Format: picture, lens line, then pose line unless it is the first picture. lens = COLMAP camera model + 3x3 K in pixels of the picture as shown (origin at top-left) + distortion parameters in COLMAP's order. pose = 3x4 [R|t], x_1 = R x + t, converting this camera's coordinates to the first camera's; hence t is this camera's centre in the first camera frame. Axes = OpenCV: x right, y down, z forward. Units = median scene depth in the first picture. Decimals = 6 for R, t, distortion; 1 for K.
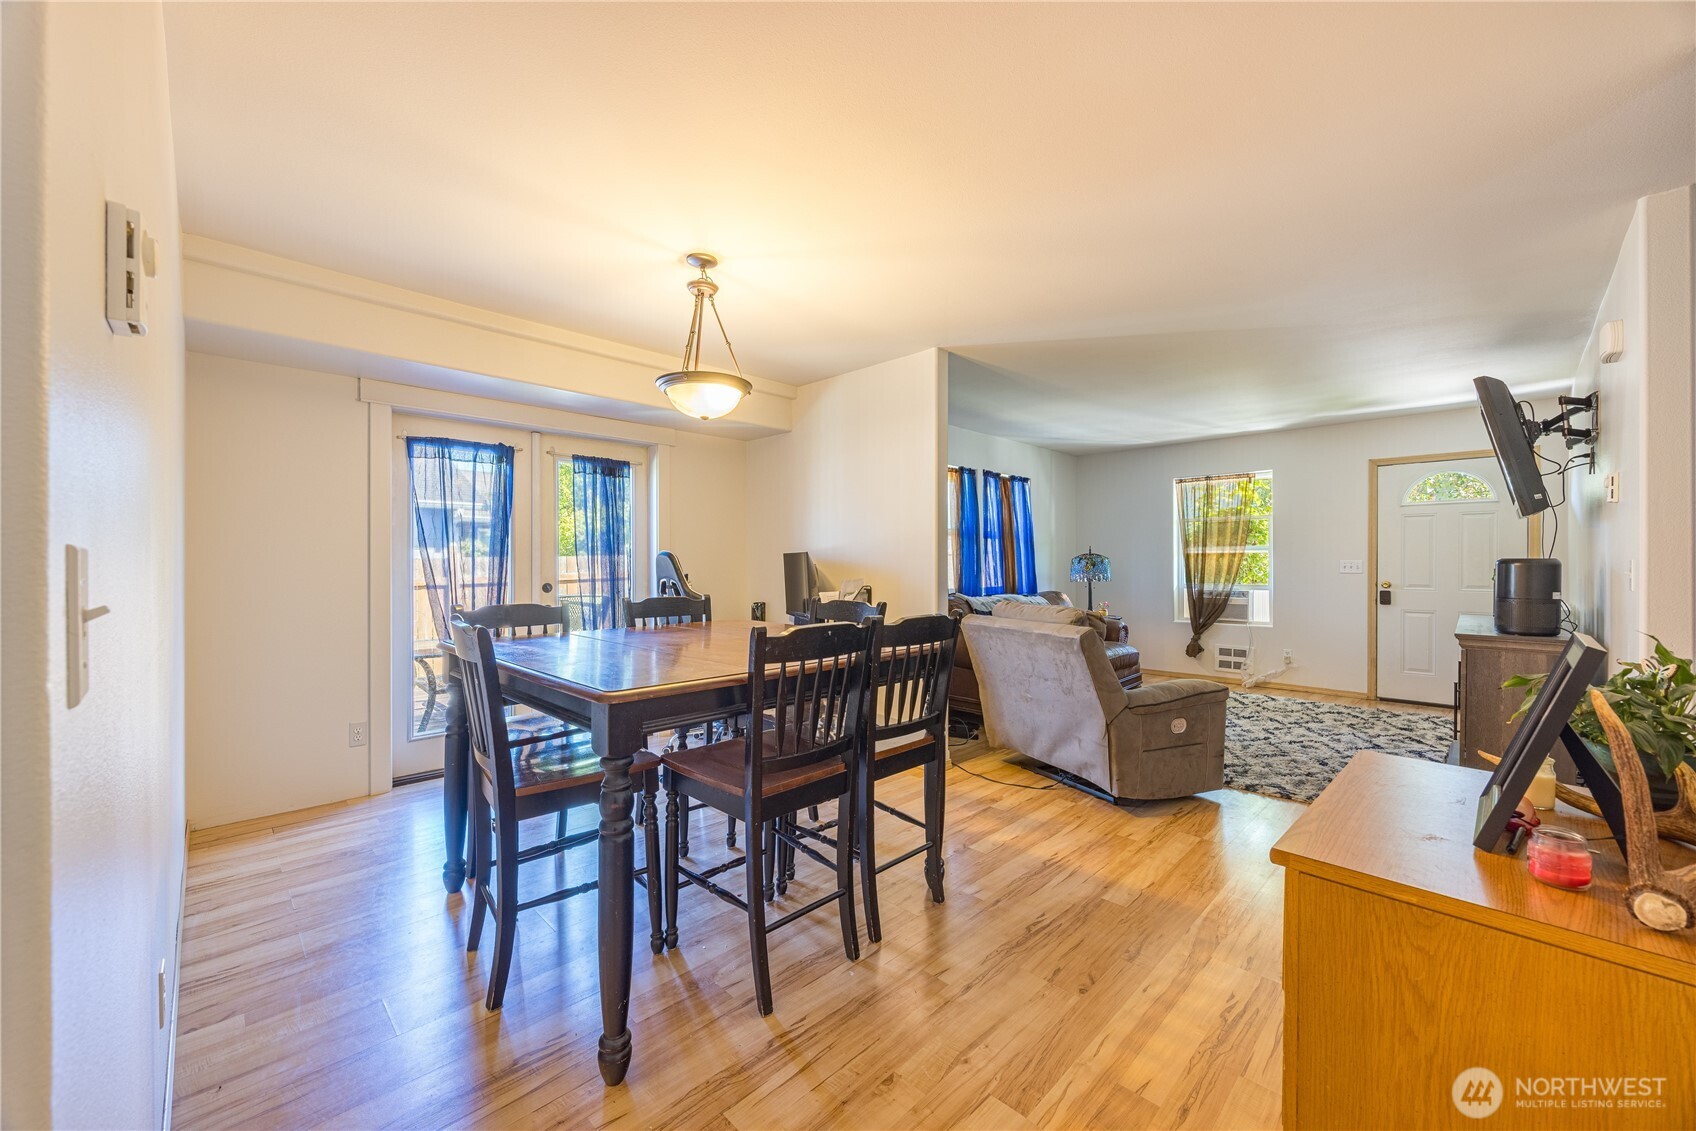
lens RADIAL K [[652.0, 0, 844.3], [0, 652.0, 565.4], [0, 0, 1]] dist [-0.000669, -0.000093]
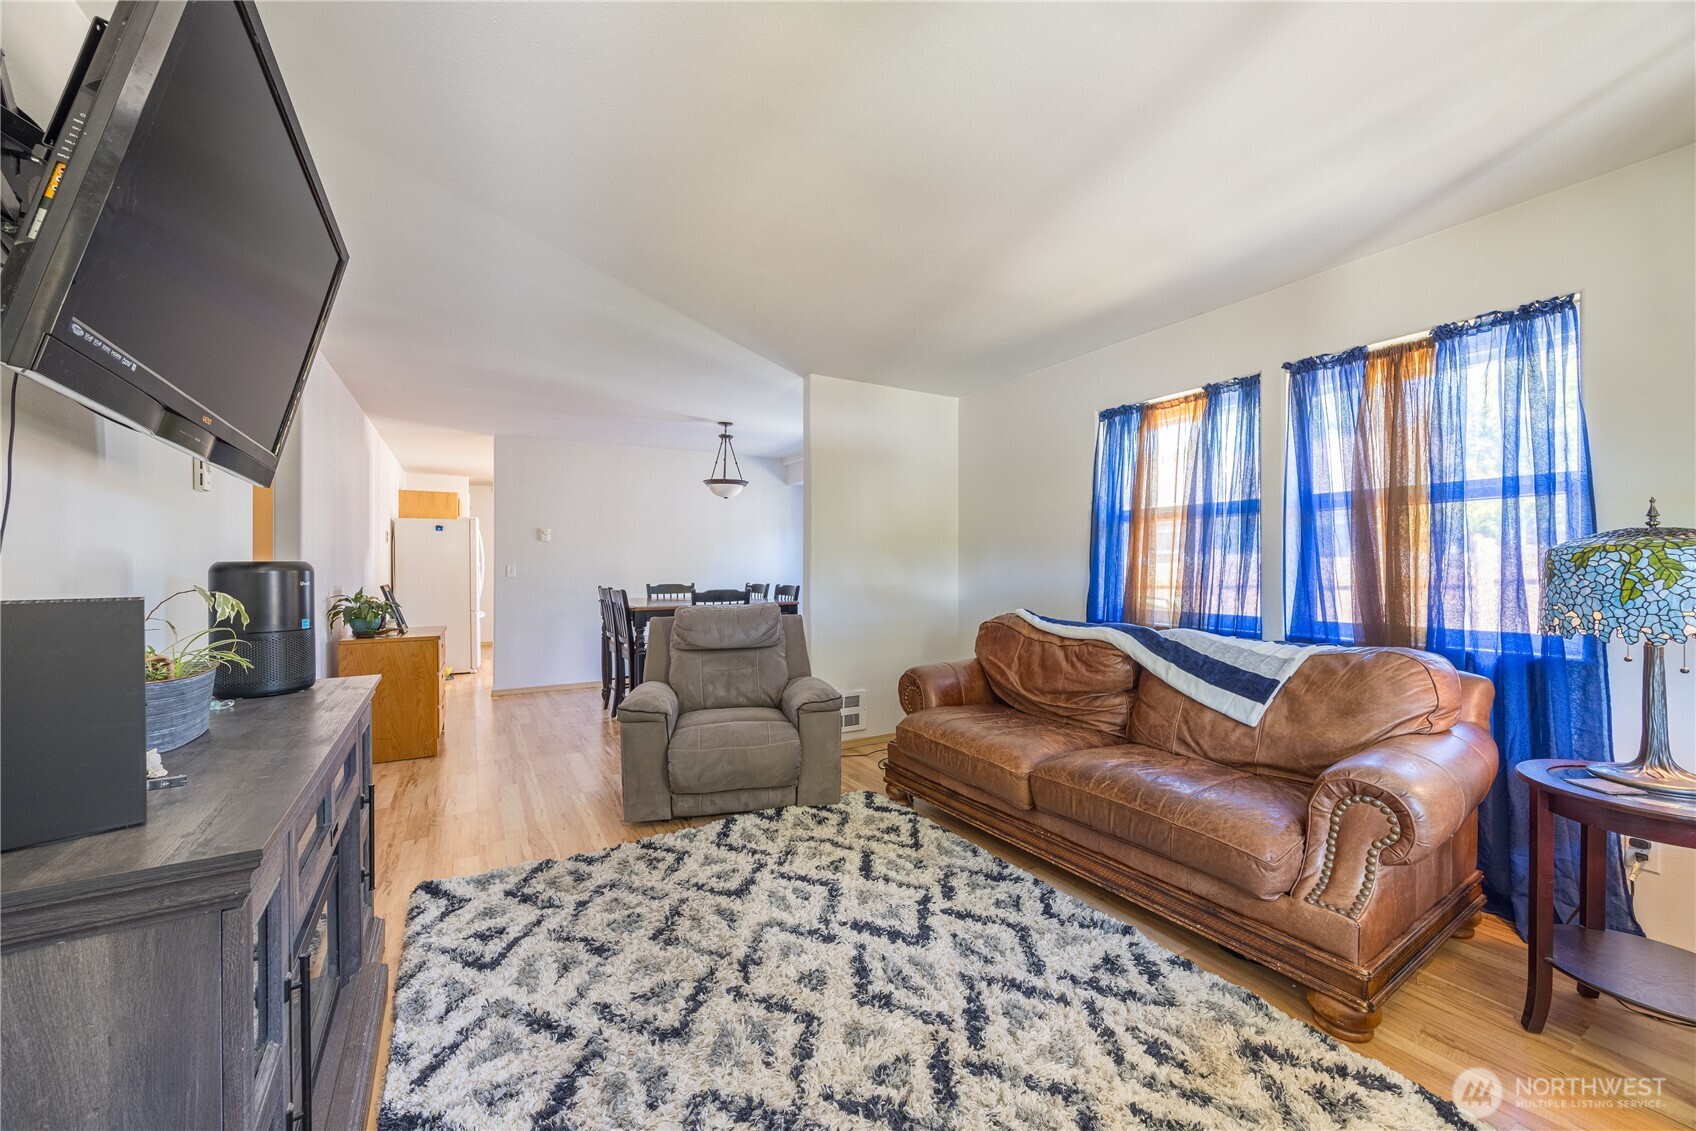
lens RADIAL K [[652.0, 0, 839.5], [0, 652.0, 562.7], [0, 0, 1]] dist [-0.000669, -0.000093]
pose [[-0.264523, -0.004128, -0.964371, 0.825868], [-0.002334, 0.999991, -0.003641, -0.004545], [0.964377, 0.001288, -0.264530, 0.912496]]
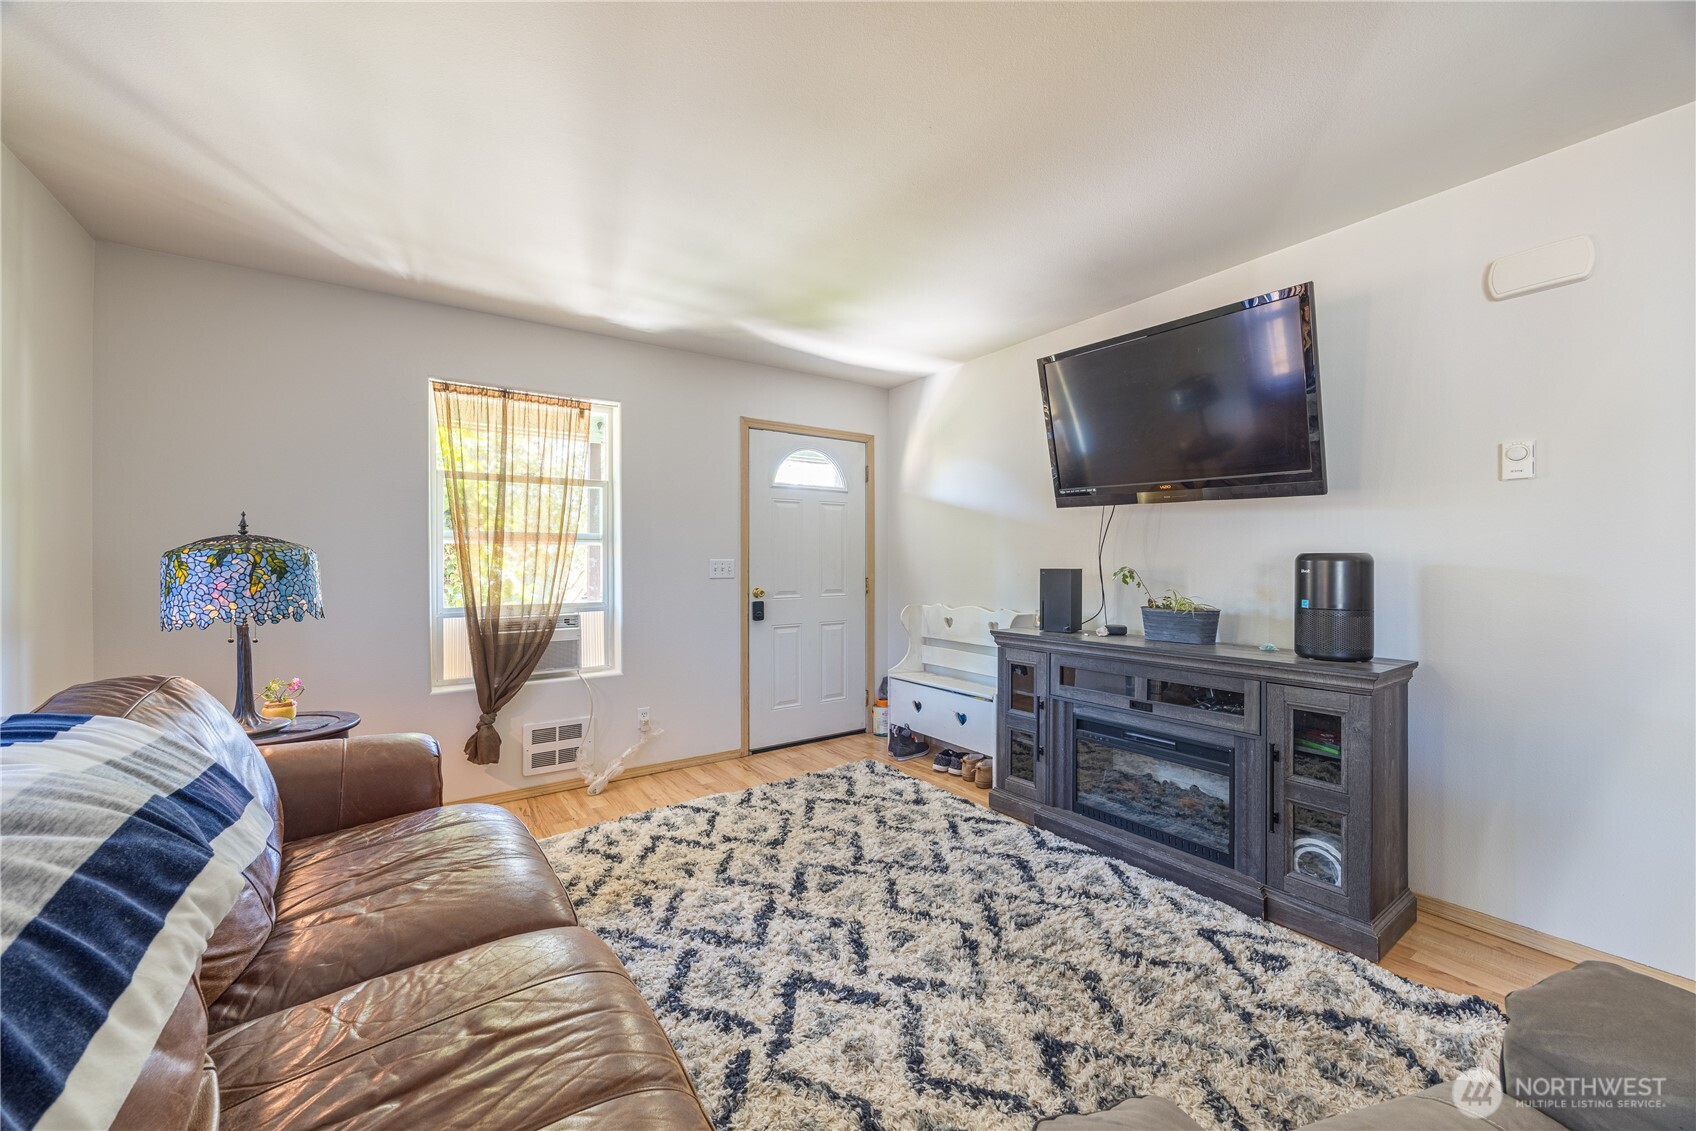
lens RADIAL K [[652.0, 0, 856.7], [0, 652.0, 563.0], [0, 0, 1]] dist [-0.000669, -0.000093]
pose [[0.163376, -0.000713, 0.986564, 0.130569], [0.010318, 0.999946, -0.000986, -0.001741], [-0.986510, 0.010340, 0.163375, 0.771855]]
